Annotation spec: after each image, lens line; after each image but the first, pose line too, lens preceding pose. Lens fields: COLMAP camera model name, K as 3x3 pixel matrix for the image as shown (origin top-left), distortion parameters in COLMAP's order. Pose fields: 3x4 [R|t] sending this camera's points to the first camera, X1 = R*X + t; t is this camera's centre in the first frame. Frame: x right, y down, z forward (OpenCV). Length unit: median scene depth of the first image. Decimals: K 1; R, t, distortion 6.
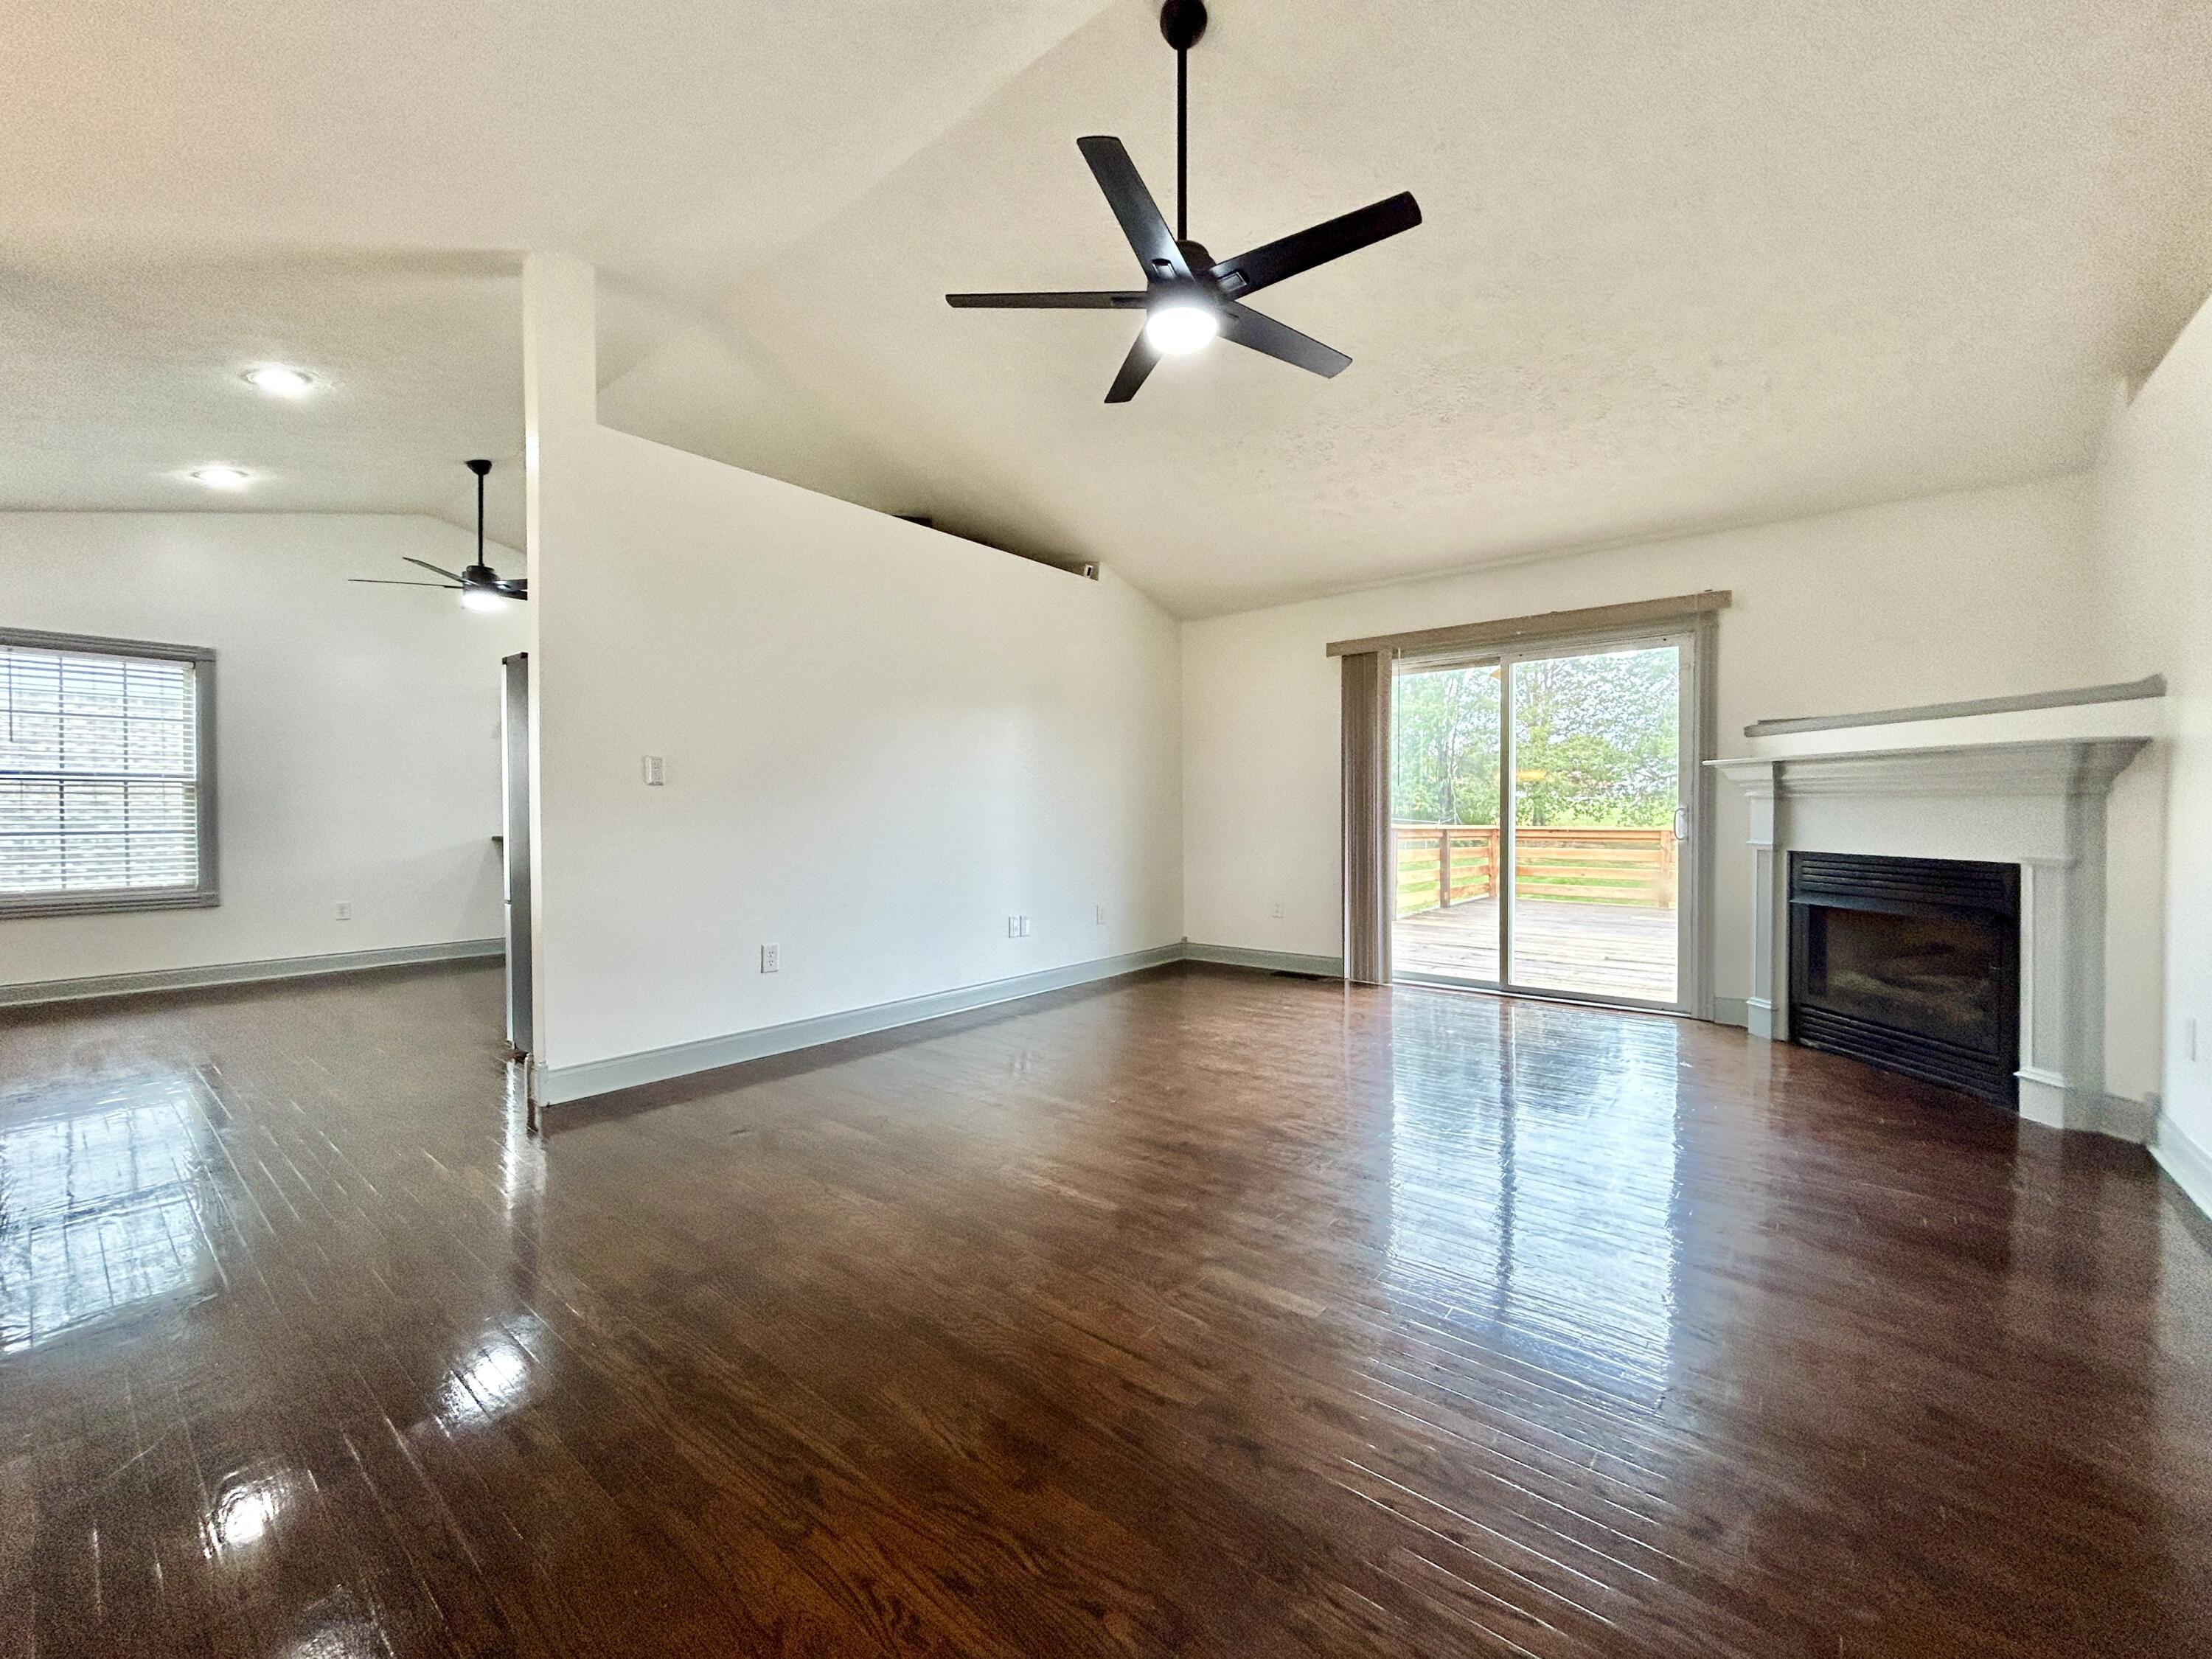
lens RADIAL K [[883.3, 0, 1106.0], [0, 883.3, 829.5], [0, 0, 1]] dist [0.001333, 0.000219]
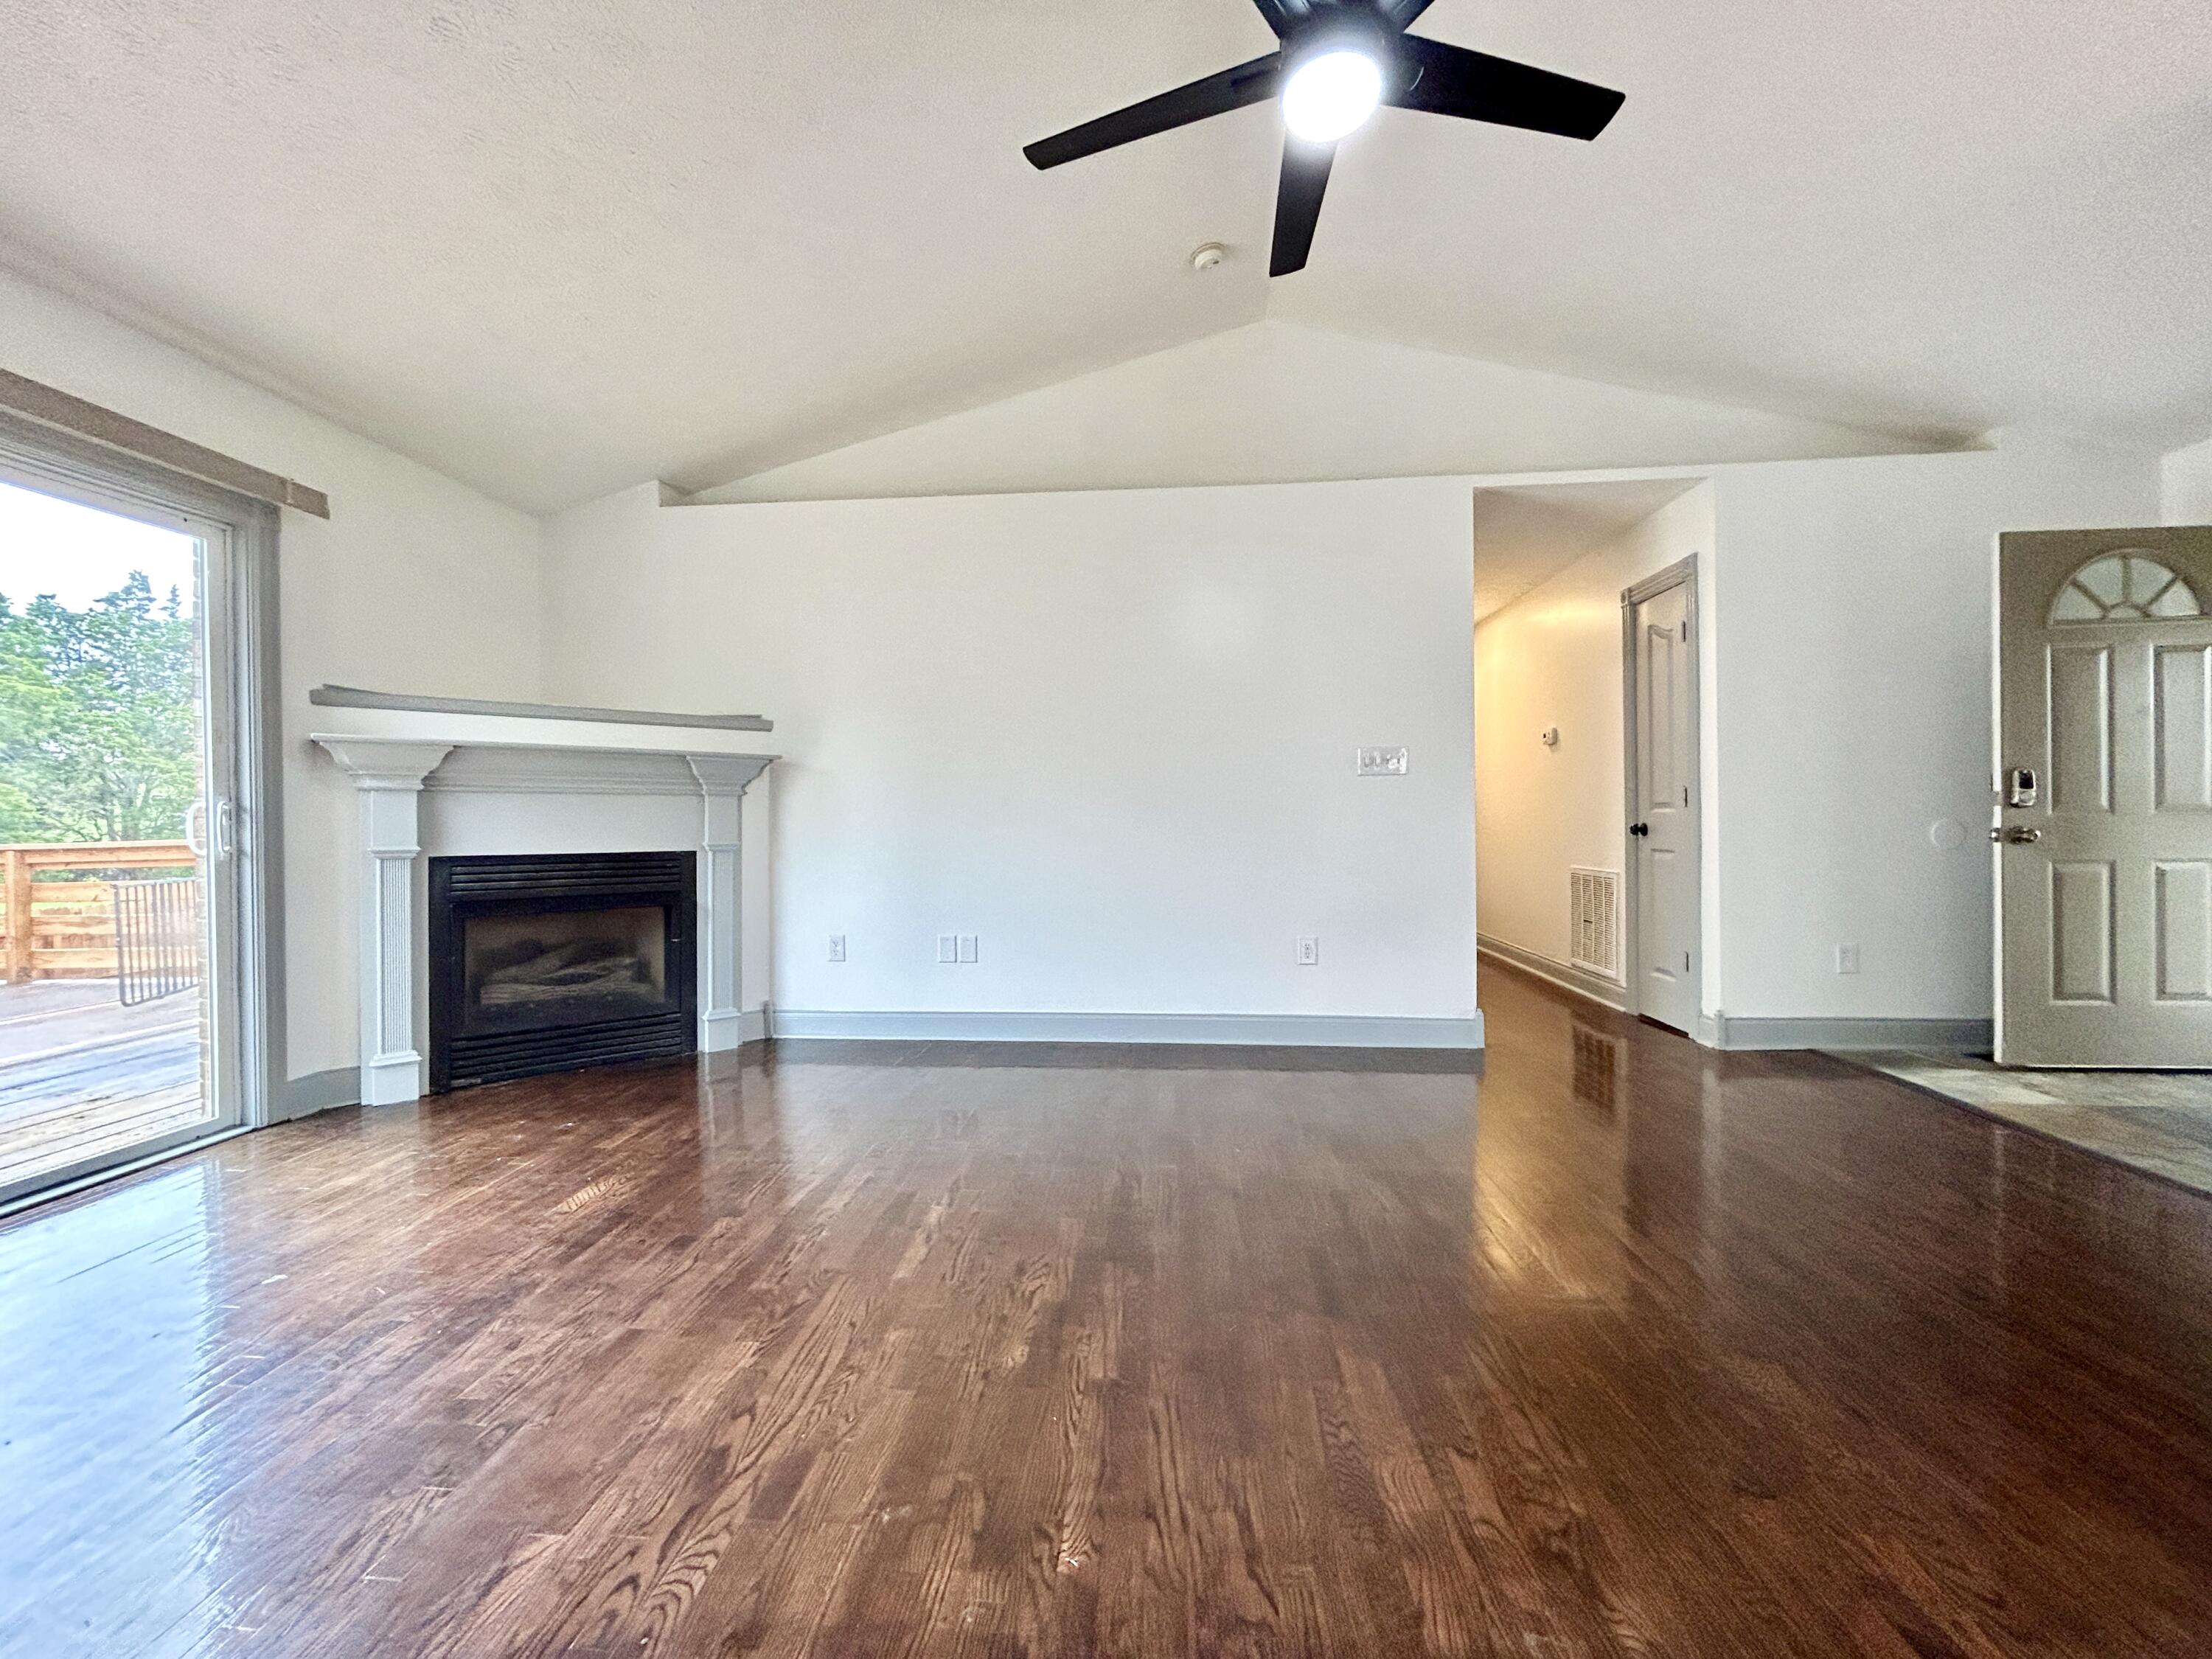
lens RADIAL K [[888.4, 0, 1096.2], [0, 888.4, 824.9], [0, 0, 1]] dist [-0.001626, -0.000058]
pose [[-0.559669, 0.000038, 0.828716, -0.223675], [0.027855, 0.999436, 0.018766, -0.003041], [-0.828248, 0.033586, -0.559354, 0.889623]]
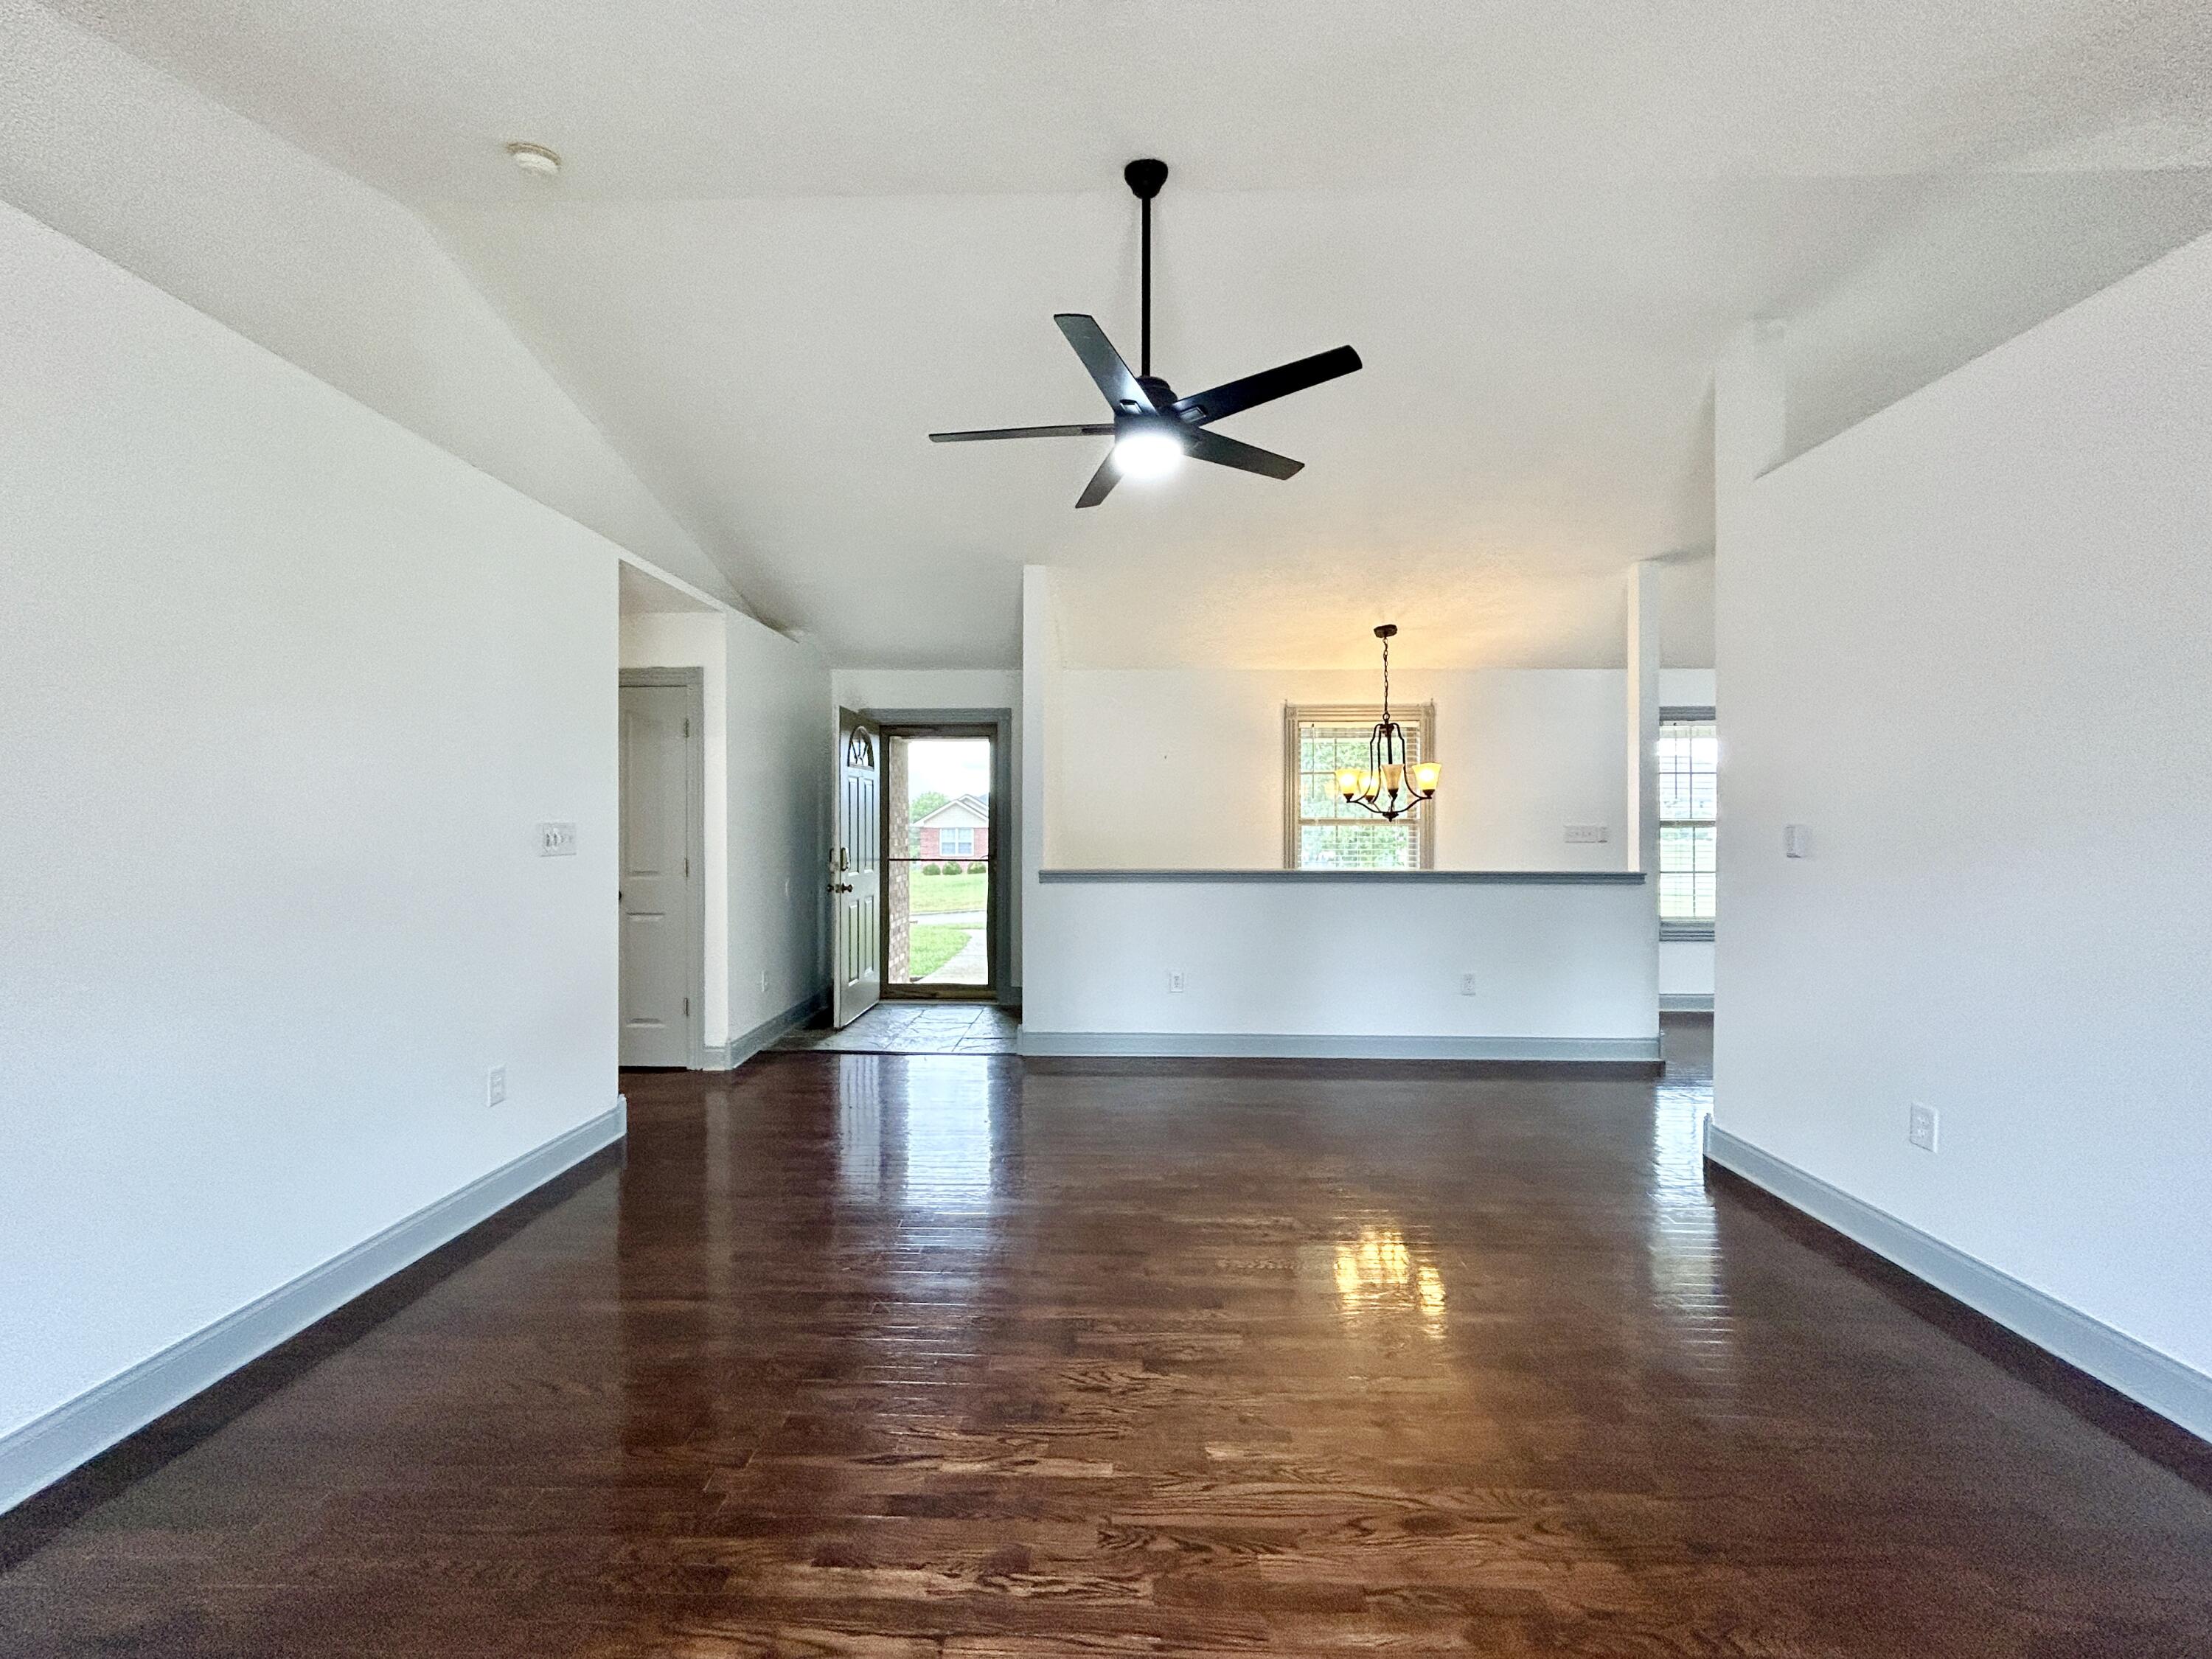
lens RADIAL K [[888.4, 0, 1096.2], [0, 888.4, 824.9], [0, 0, 1]] dist [-0.001626, -0.000058]
pose [[-0.799727, 0.000927, -0.600364, 0.457483], [-0.011411, 0.999795, 0.016745, -0.075179], [0.600256, 0.020242, -0.799552, 1.046276]]
